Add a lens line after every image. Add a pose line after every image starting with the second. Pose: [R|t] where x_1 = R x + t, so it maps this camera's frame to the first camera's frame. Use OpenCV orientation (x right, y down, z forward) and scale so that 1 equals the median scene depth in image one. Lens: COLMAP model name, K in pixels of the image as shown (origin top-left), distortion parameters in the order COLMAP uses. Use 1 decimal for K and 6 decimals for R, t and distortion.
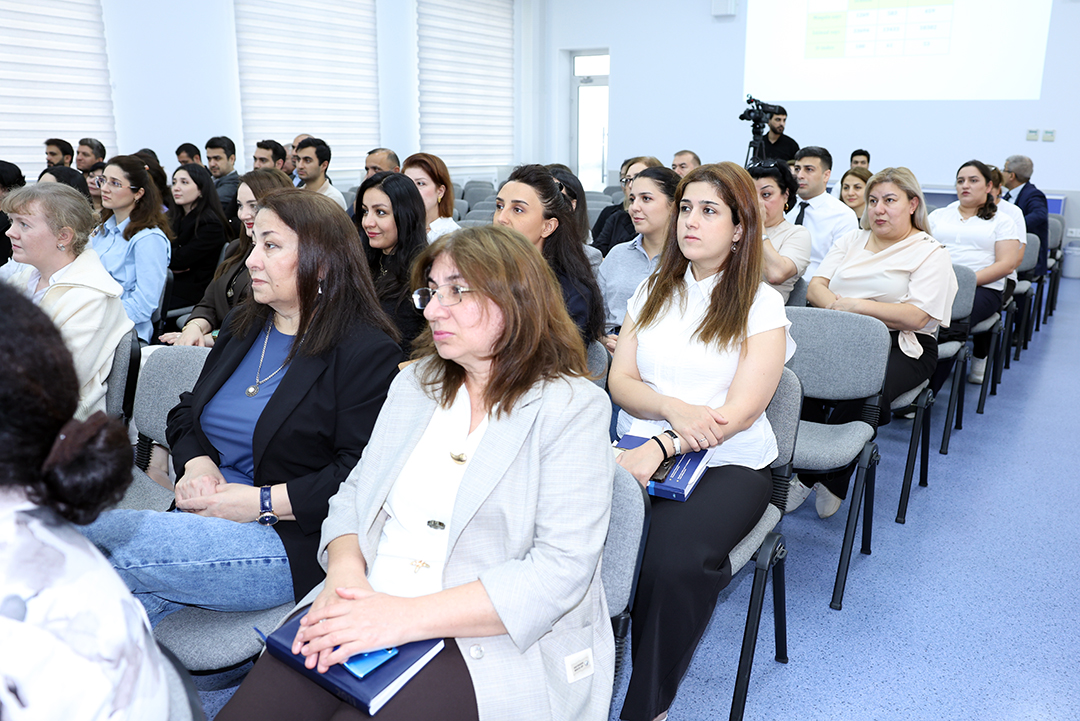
lens RADIAL K [[858.8, 0, 562.9], [0, 858.8, 345.3], [0, 0, 1]] dist [-0.067664, 0.007134]
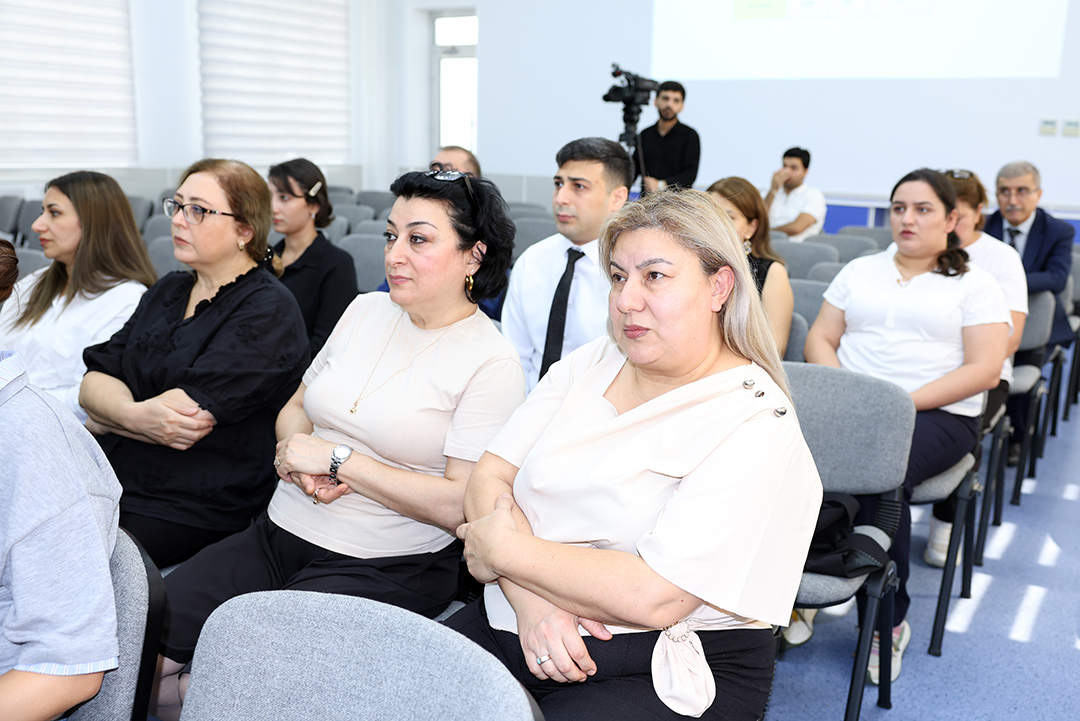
lens RADIAL K [[1000.5, 0, 540.0], [0, 1000.5, 360.5], [0, 0, 1]] dist [-0.012648, 0.002783]
pose [[0.999345, 0.006593, 0.035591, 0.161114], [-0.006131, 0.999896, -0.013064, -0.064052], [-0.035673, 0.012837, 0.999281, 0.276734]]
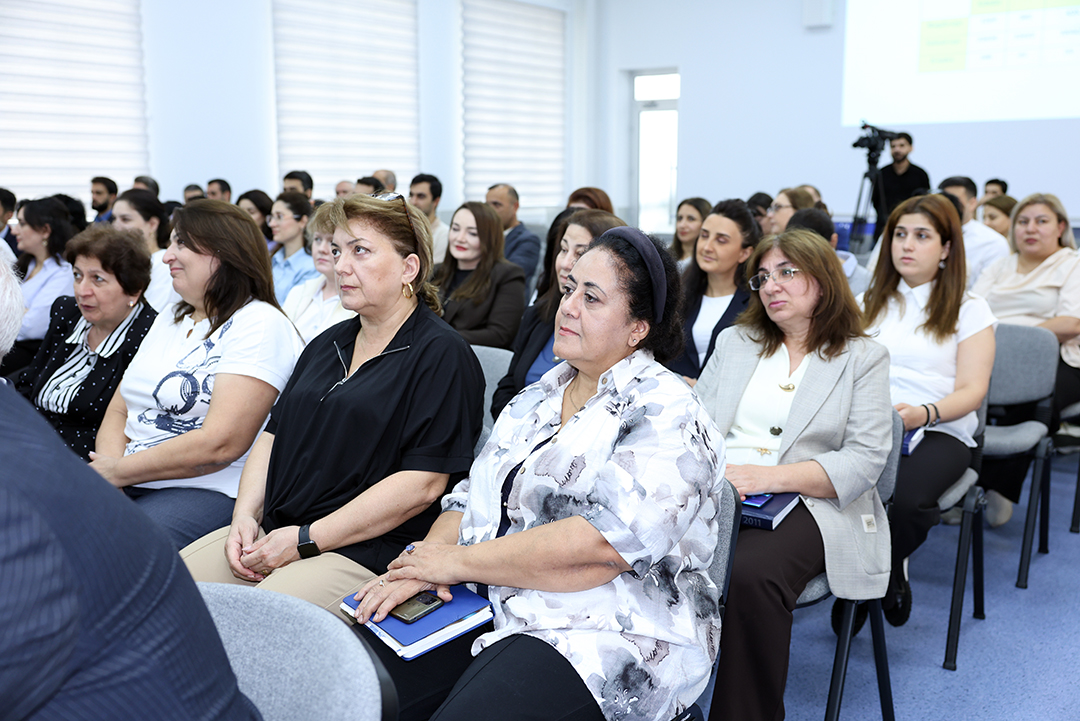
lens RADIAL K [[1122.0, 0, 540.0], [0, 1122.0, 360.5], [0, 0, 1]] dist [0.009290, 0.028329]
pose [[0.999533, -0.011141, -0.028455, -0.110384], [0.009062, 0.997351, -0.072176, 0.049832], [0.029184, 0.071884, 0.996986, -0.211297]]
